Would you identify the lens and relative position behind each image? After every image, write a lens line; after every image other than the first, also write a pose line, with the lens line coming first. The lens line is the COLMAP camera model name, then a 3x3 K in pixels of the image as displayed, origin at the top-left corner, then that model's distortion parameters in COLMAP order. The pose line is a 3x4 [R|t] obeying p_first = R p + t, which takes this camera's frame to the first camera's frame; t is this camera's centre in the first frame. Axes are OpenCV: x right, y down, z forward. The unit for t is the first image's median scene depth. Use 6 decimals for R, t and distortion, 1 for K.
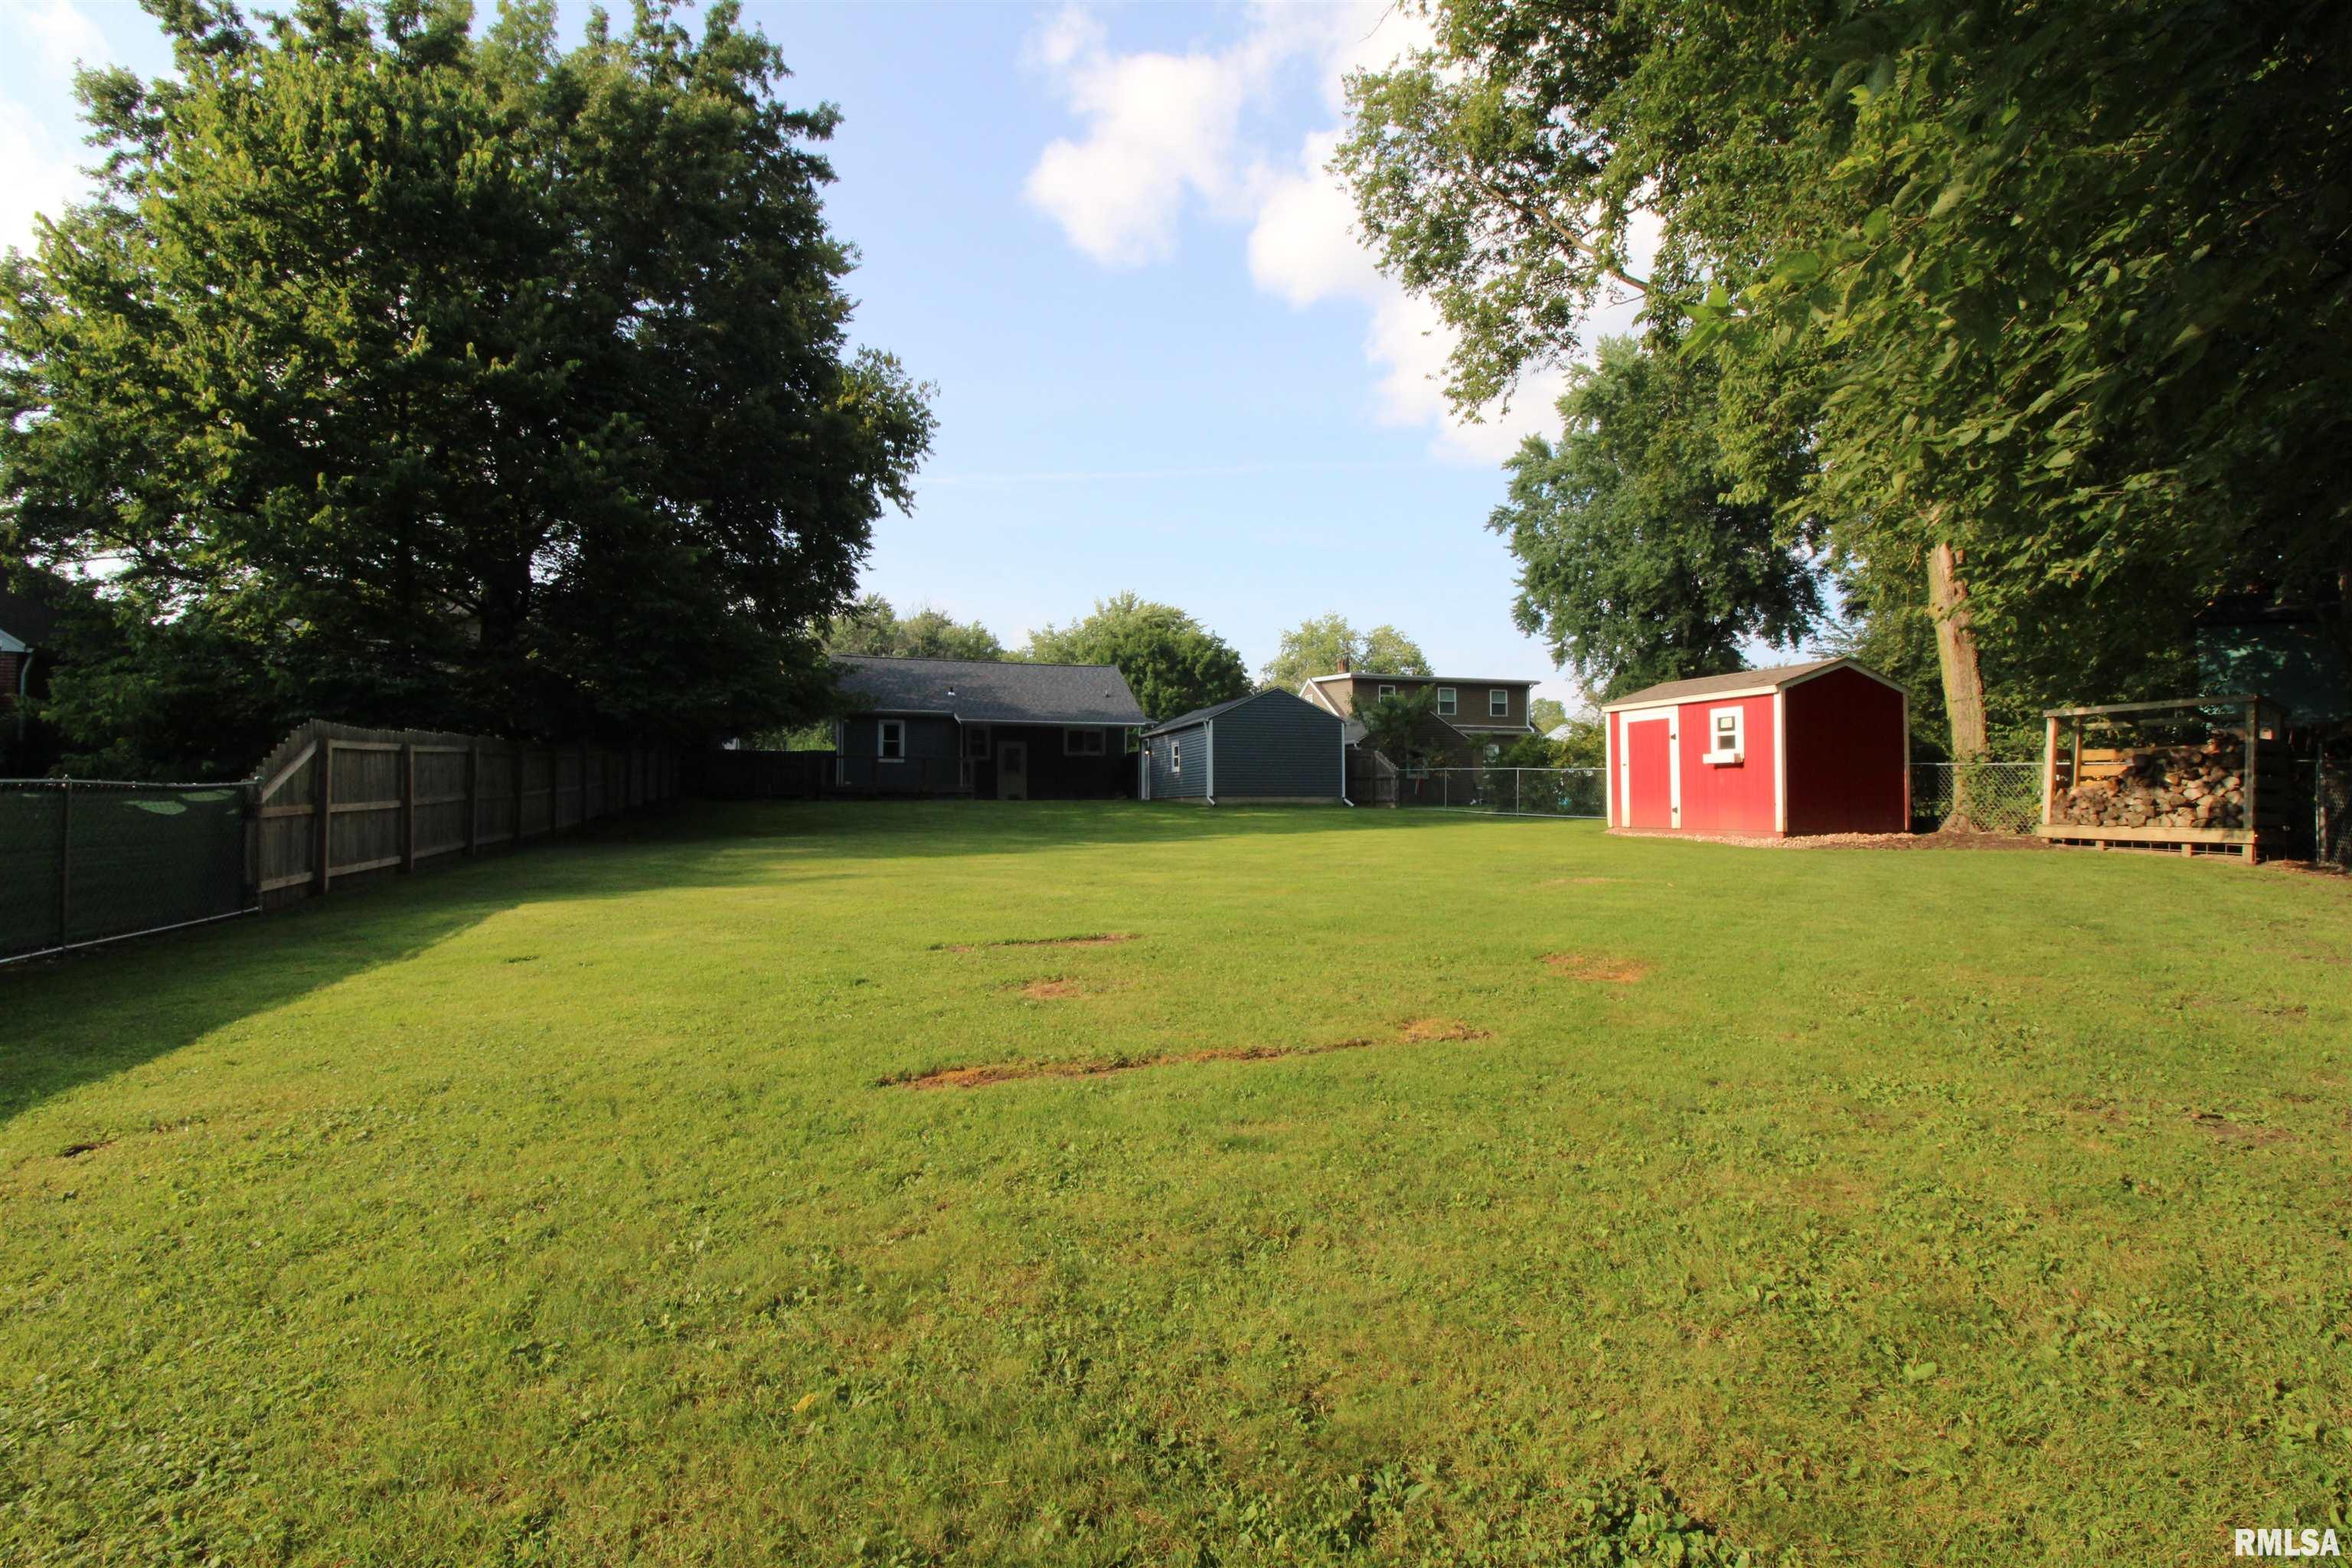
lens RADIAL K [[1091.7, 0, 1187.0], [0, 1091.7, 777.5], [0, 0, 1]] dist [-0.013226, -0.002725]
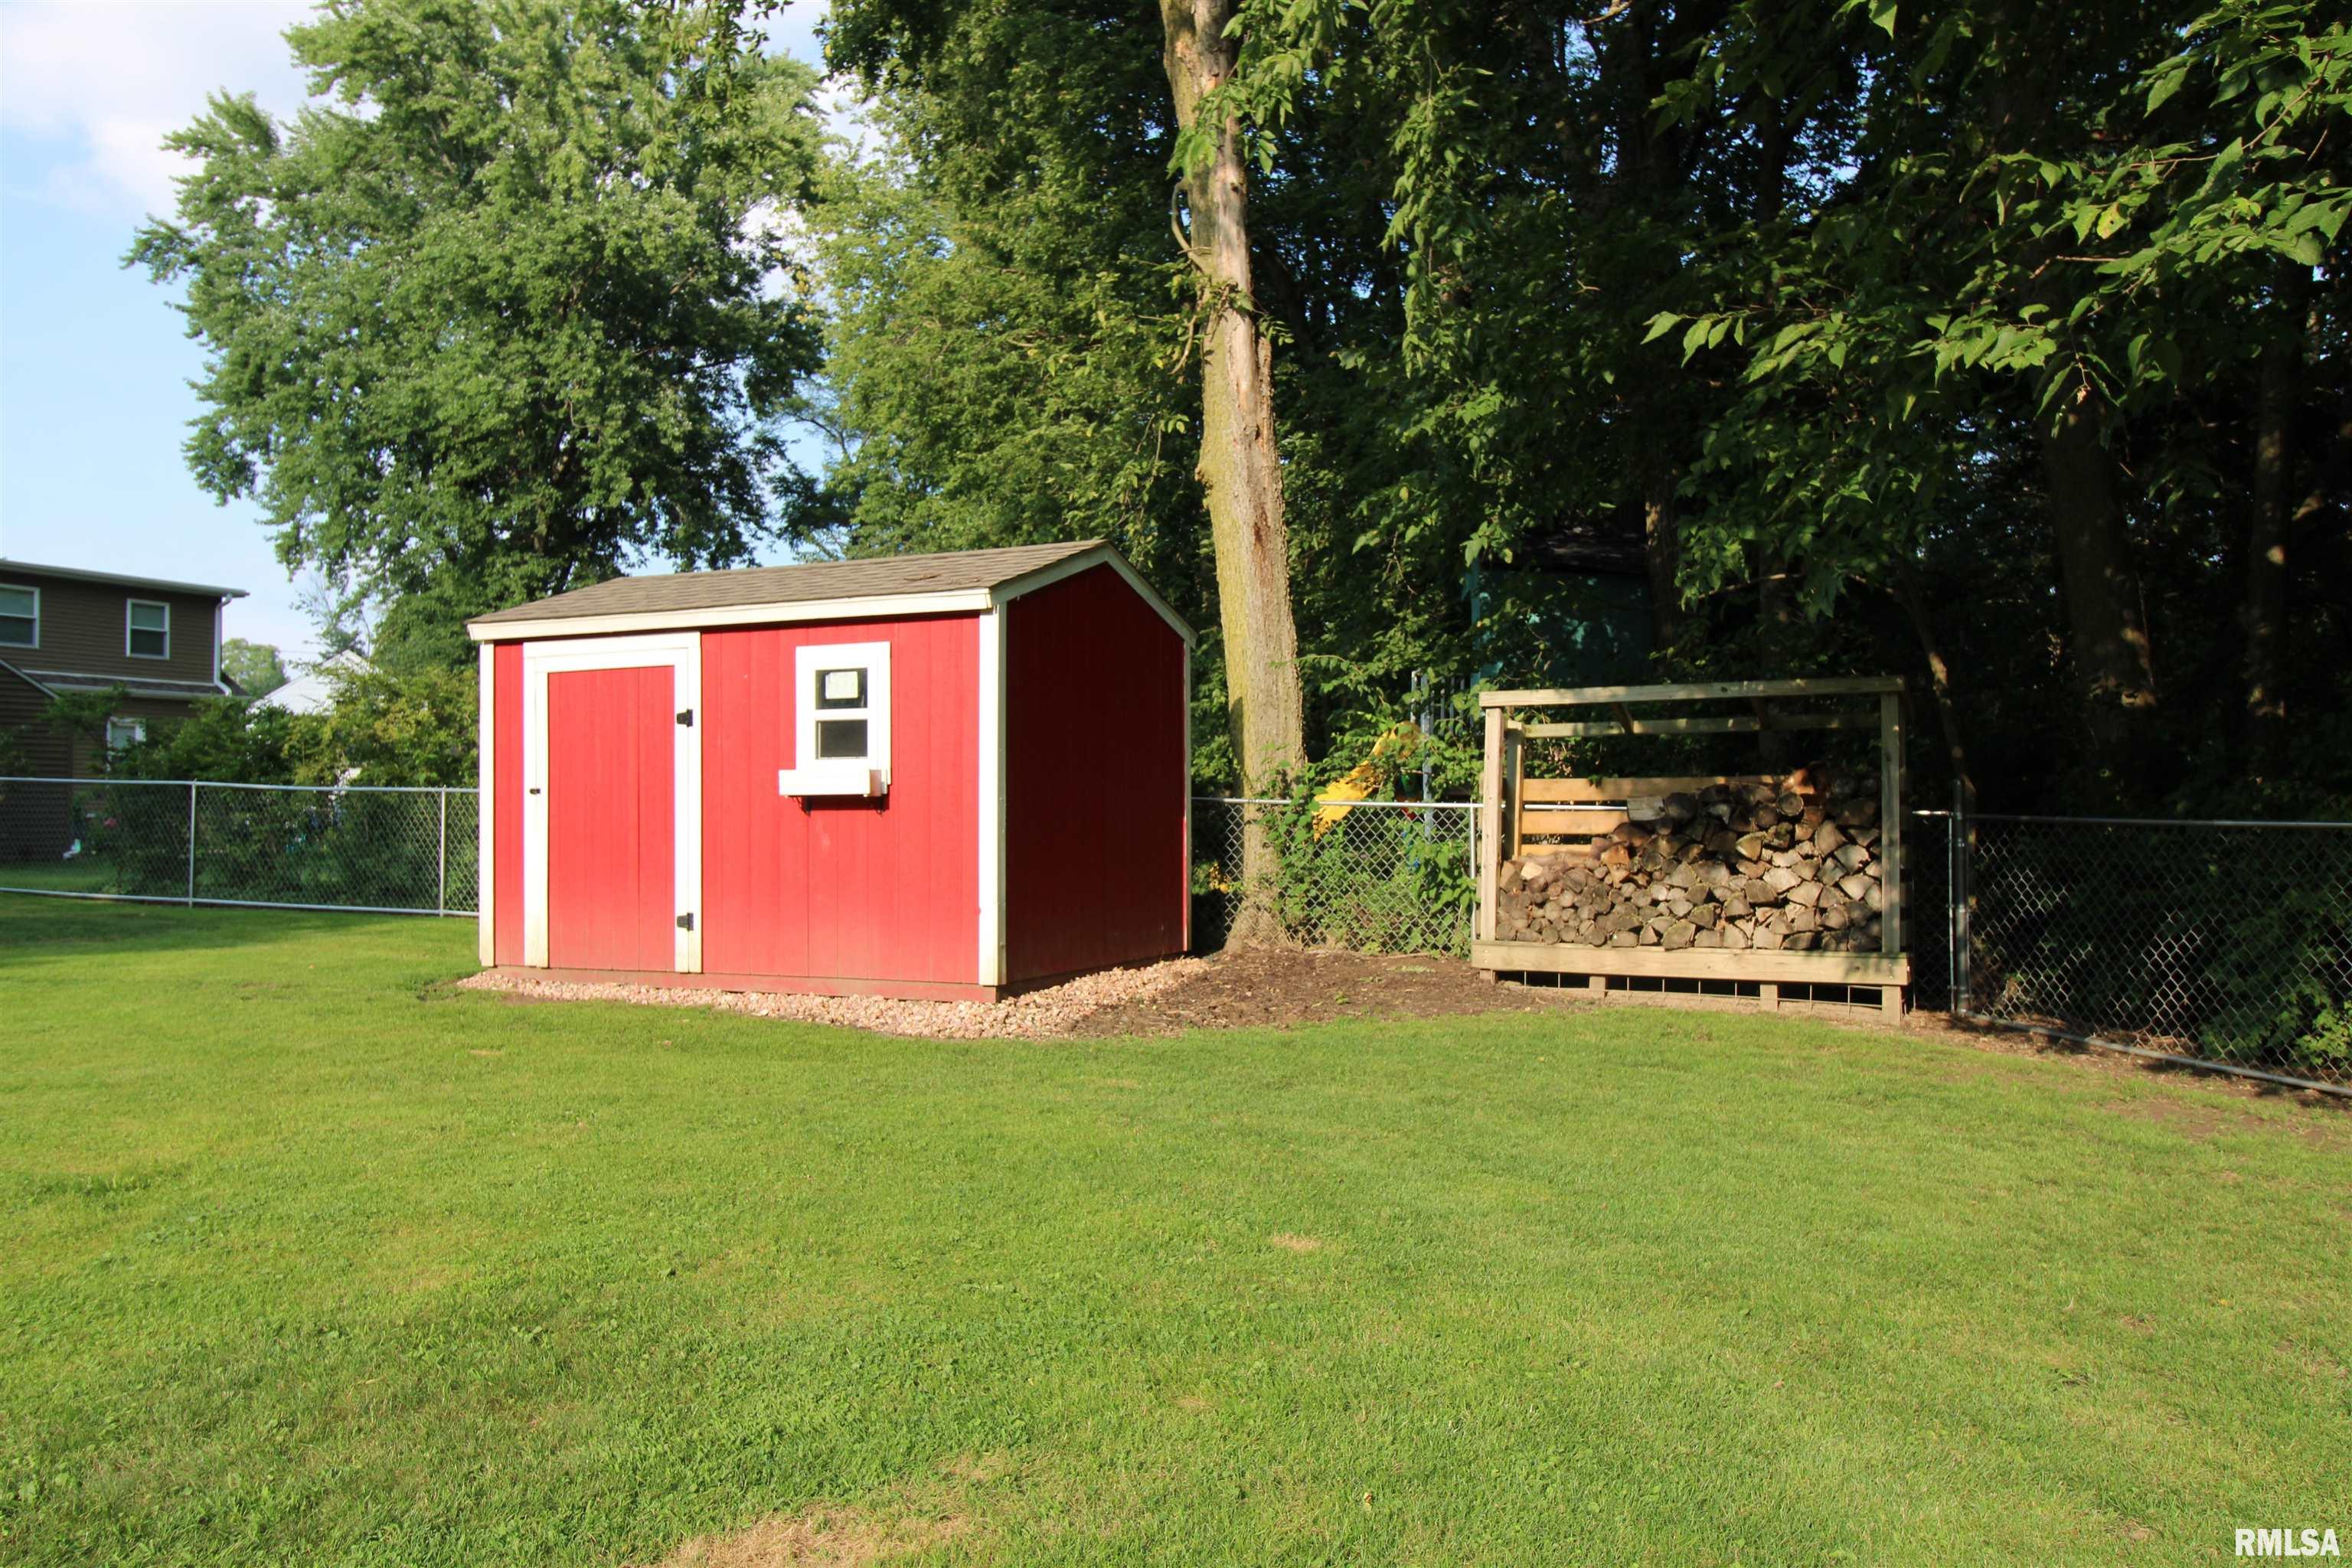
lens RADIAL K [[1654.3, 0, 1187.6], [0, 1654.3, 779.7], [0, 0, 1]] dist [0.002571, -0.002489]
pose [[0.670675, 0.010352, 0.741679, 0.086411], [-0.010967, 0.999932, -0.004039, -0.009357], [-0.741671, -0.005425, 0.670742, 0.286845]]
